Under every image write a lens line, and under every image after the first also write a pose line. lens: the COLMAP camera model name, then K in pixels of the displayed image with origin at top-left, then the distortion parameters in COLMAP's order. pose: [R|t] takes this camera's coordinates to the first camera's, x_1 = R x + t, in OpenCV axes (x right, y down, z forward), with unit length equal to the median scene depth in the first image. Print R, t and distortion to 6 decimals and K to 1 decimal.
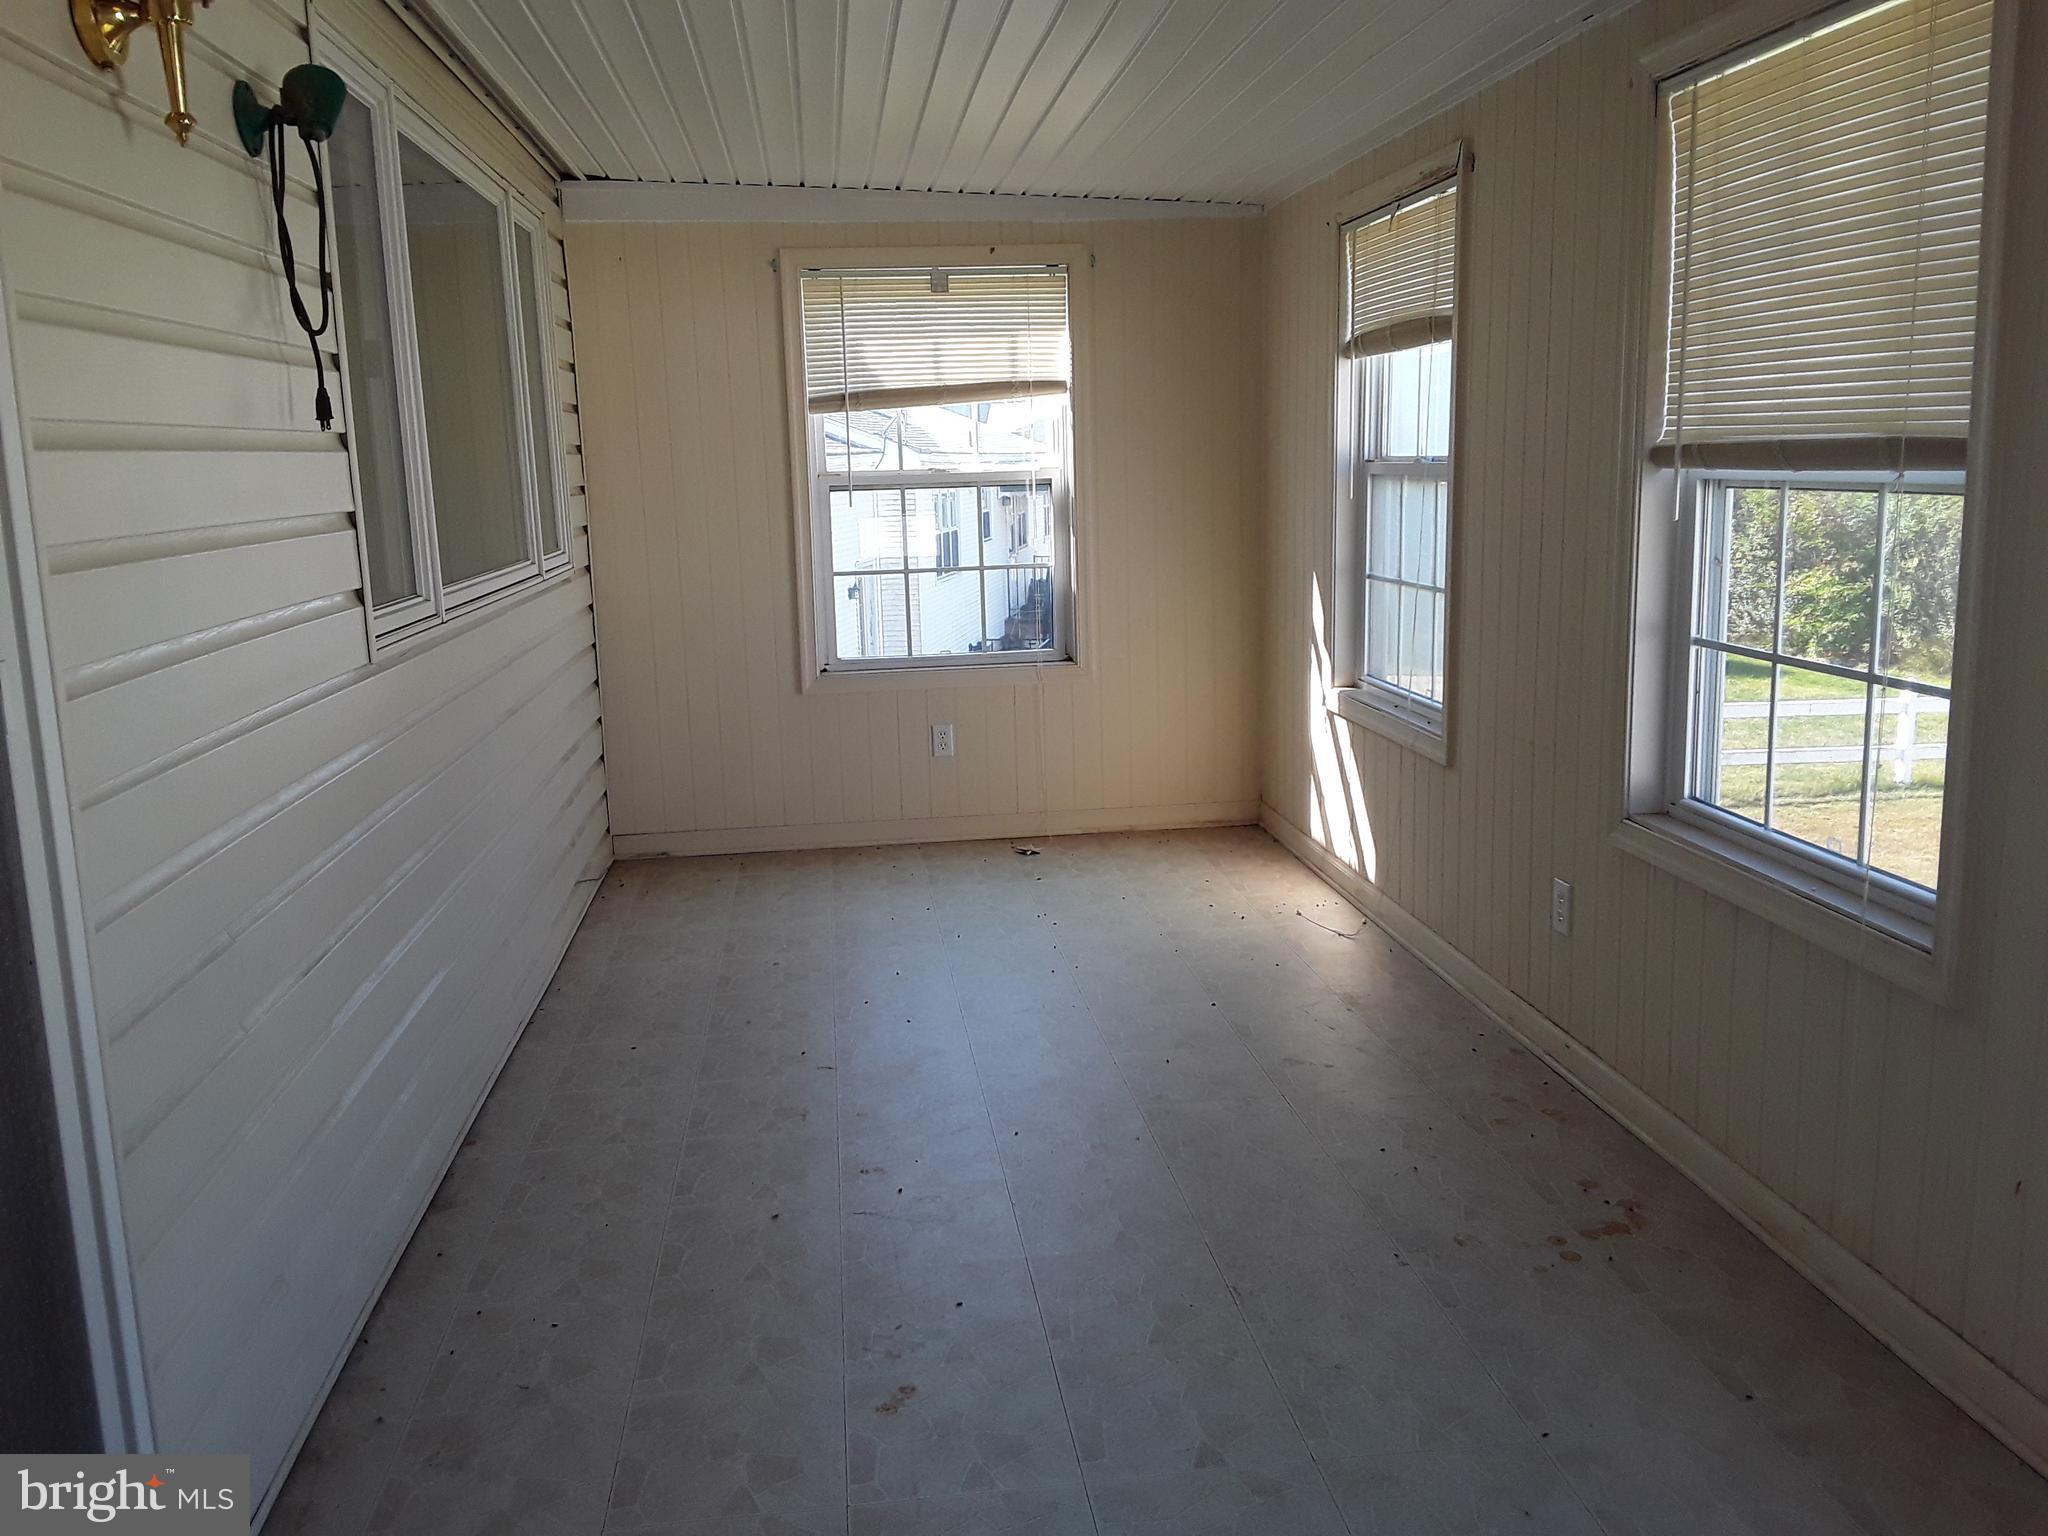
lens RADIAL K [[1636.4, 0, 1002.3], [0, 1636.4, 757.2], [0, 0, 1]] dist [0.126527, -0.217455]
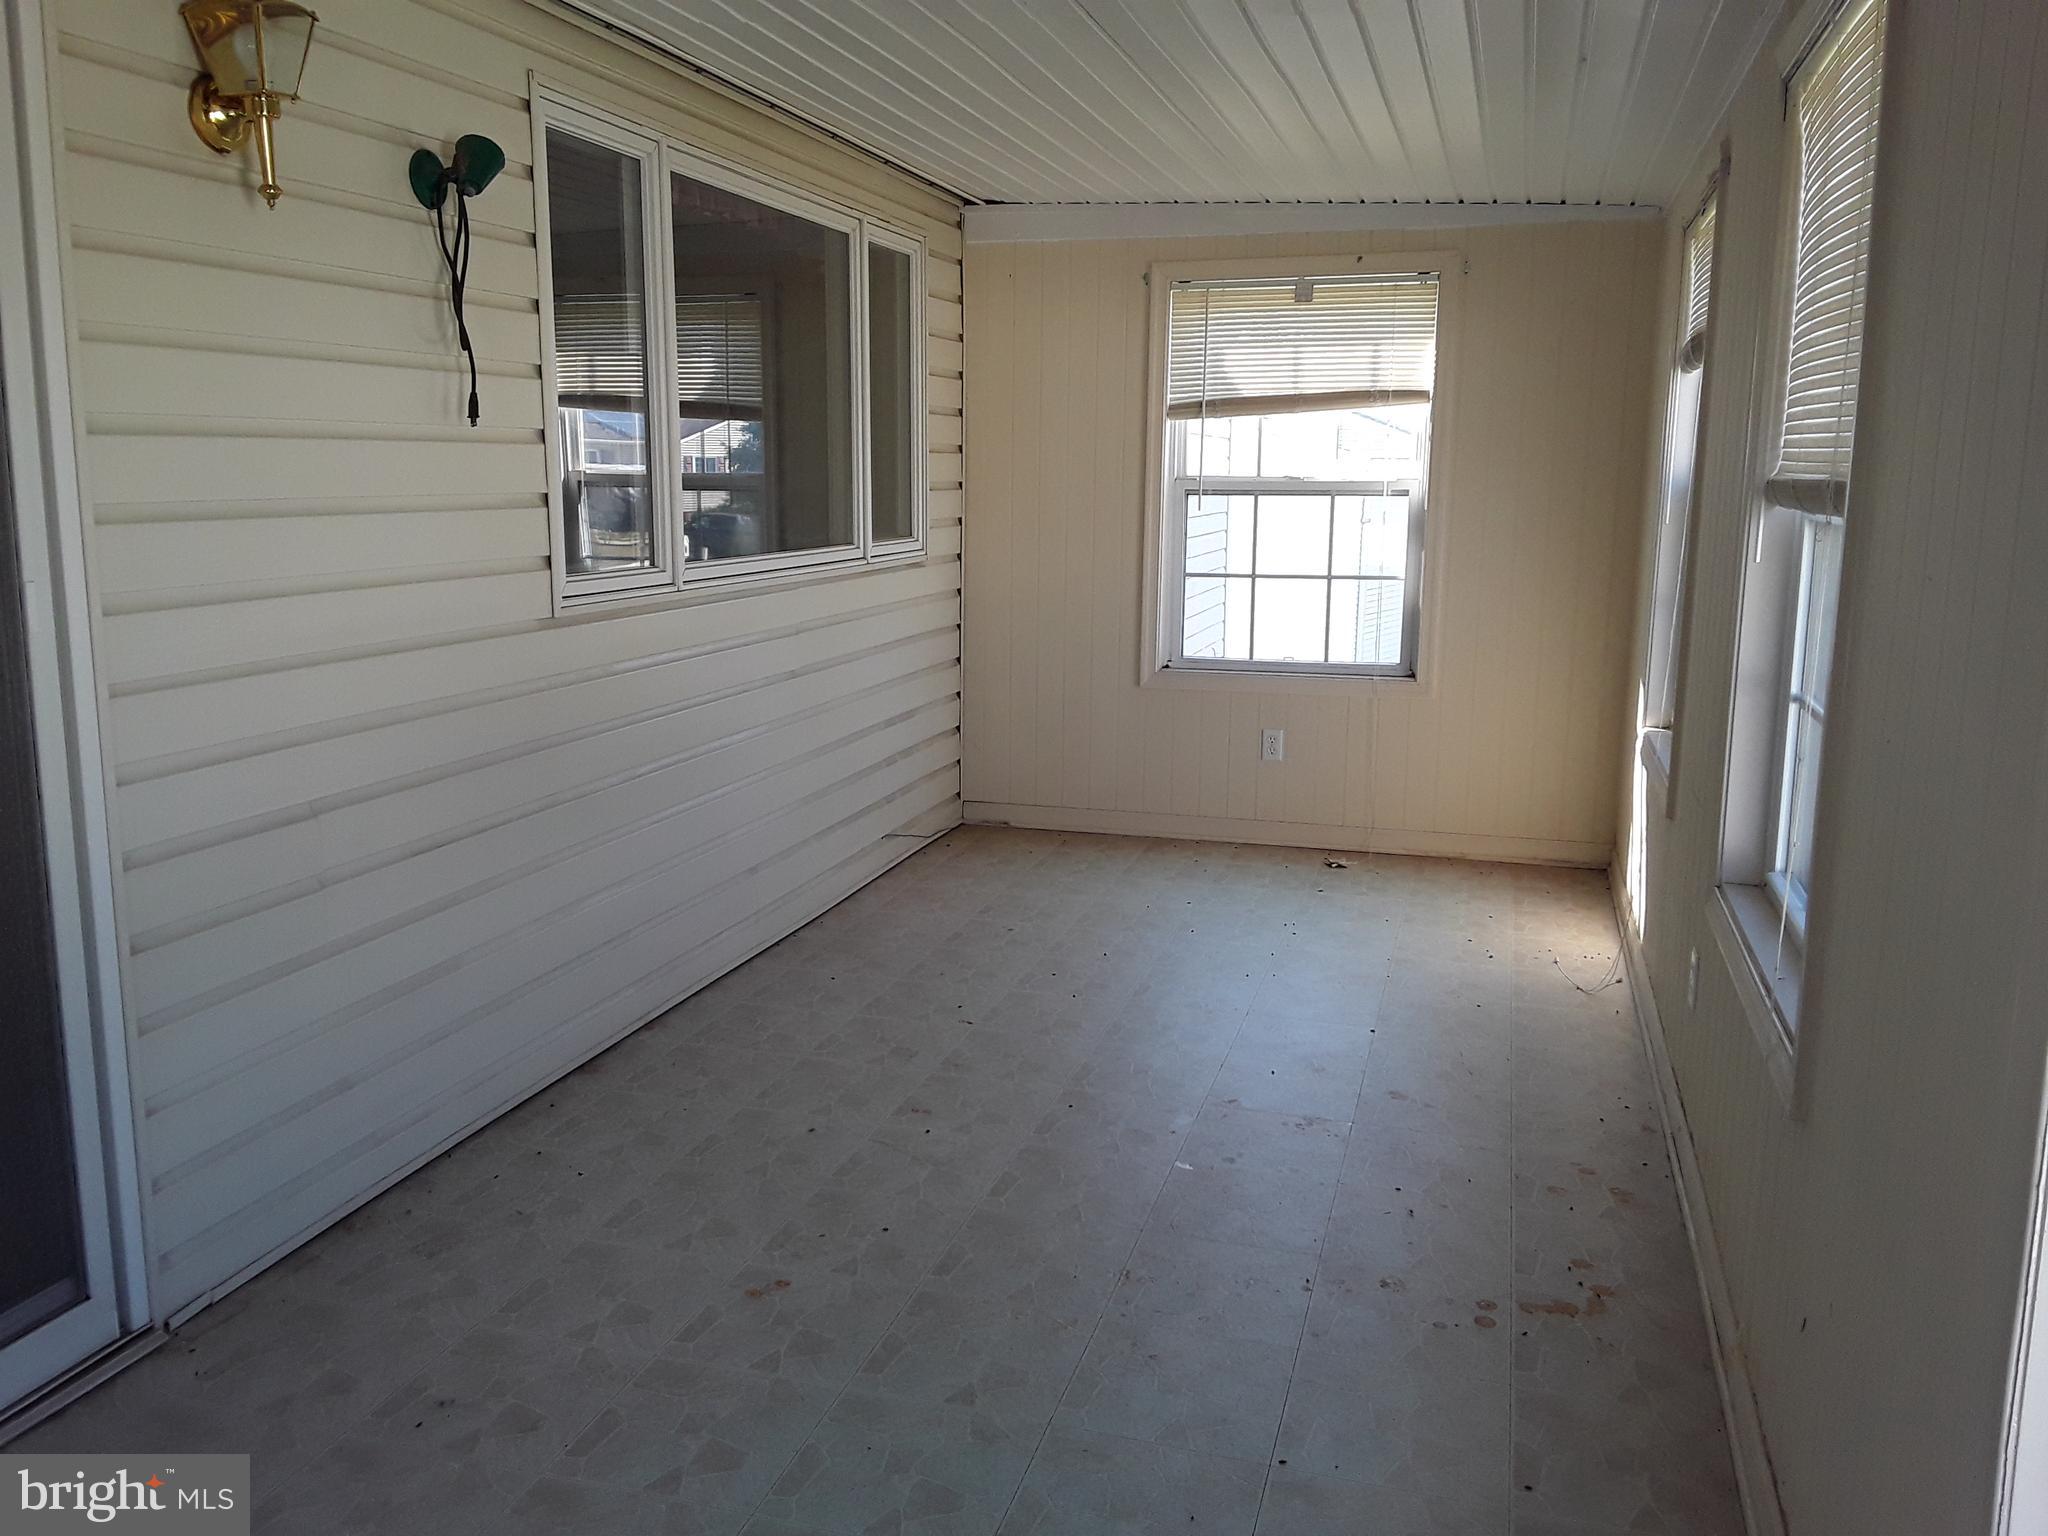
lens RADIAL K [[1636.4, 0, 1002.3], [0, 1636.4, 757.2], [0, 0, 1]] dist [0.126527, -0.217455]
pose [[0.916757, 0.103058, -0.385922, 0.211524], [-0.102844, 0.994470, 0.021262, -0.007419], [0.385979, 0.020198, 0.922287, 0.001920]]
